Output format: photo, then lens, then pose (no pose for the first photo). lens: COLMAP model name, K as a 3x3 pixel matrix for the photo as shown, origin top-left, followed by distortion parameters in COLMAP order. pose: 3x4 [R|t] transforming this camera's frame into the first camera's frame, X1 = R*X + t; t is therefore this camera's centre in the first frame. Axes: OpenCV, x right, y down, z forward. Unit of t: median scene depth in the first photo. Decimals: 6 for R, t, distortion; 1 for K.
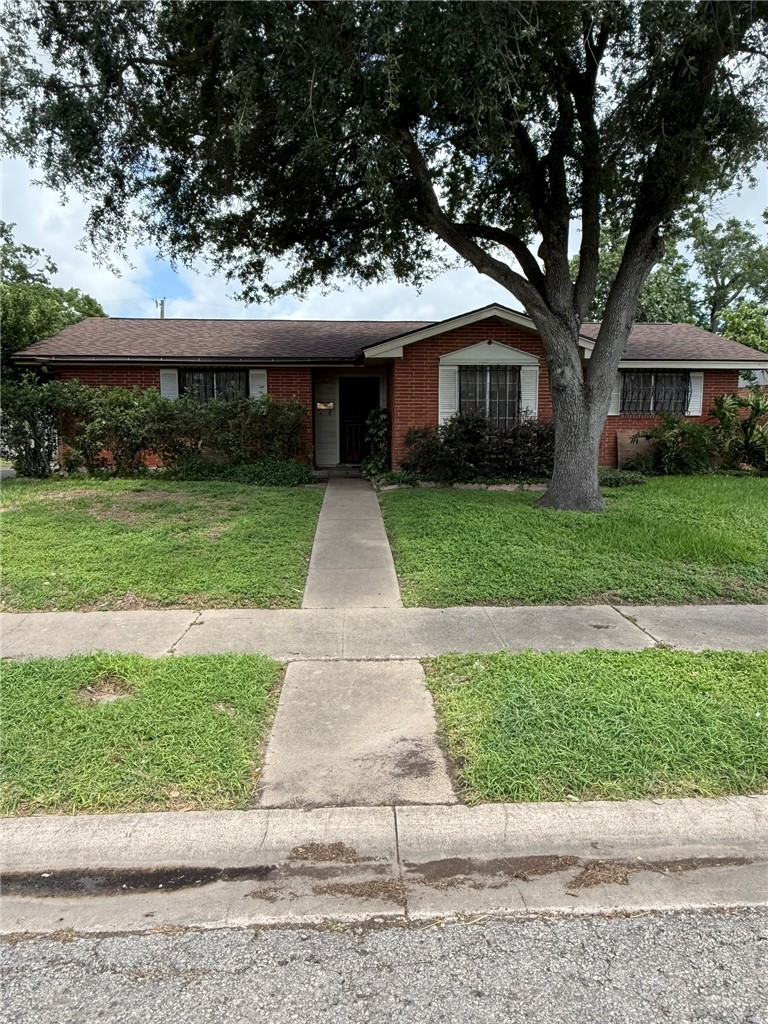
lens RADIAL K [[686.3, 0, 384.8], [0, 686.3, 519.0], [0, 0, 1]] dist [0.000605, 0.020072]
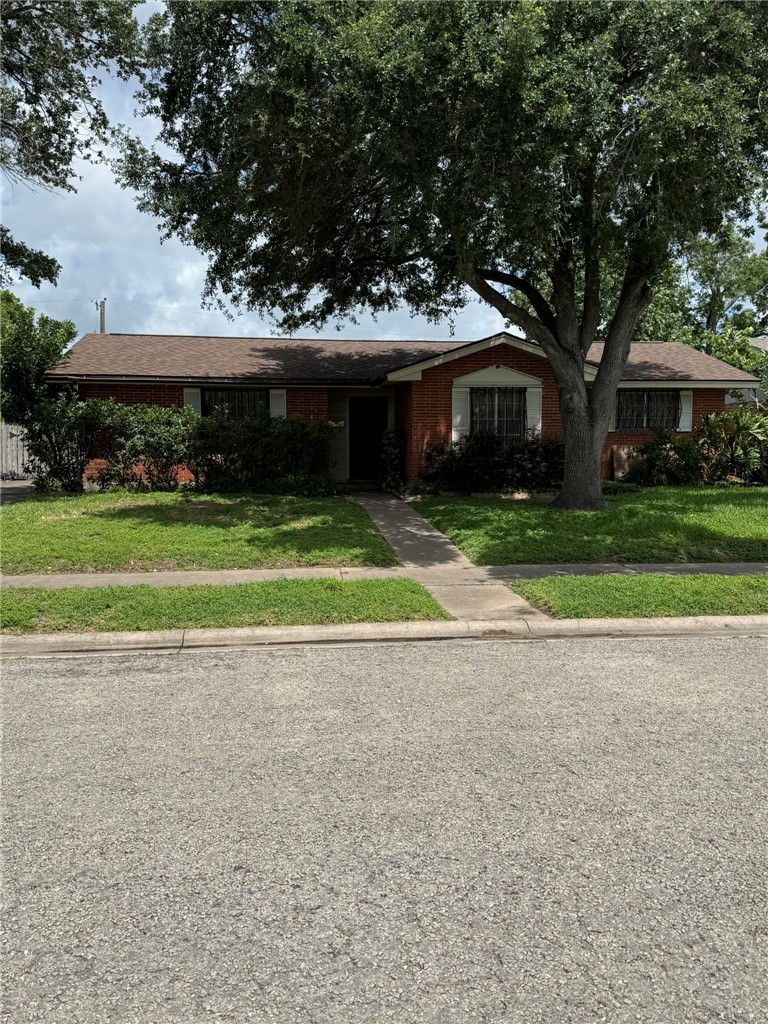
lens RADIAL K [[834.4, 0, 384.4], [0, 834.4, 519.1], [0, 0, 1]] dist [0.095697, -0.024428]
pose [[0.997742, -0.008039, 0.066685, -0.119868], [0.011109, 0.998889, -0.045786, 0.046762], [-0.066243, 0.046424, 0.996723, -0.315264]]
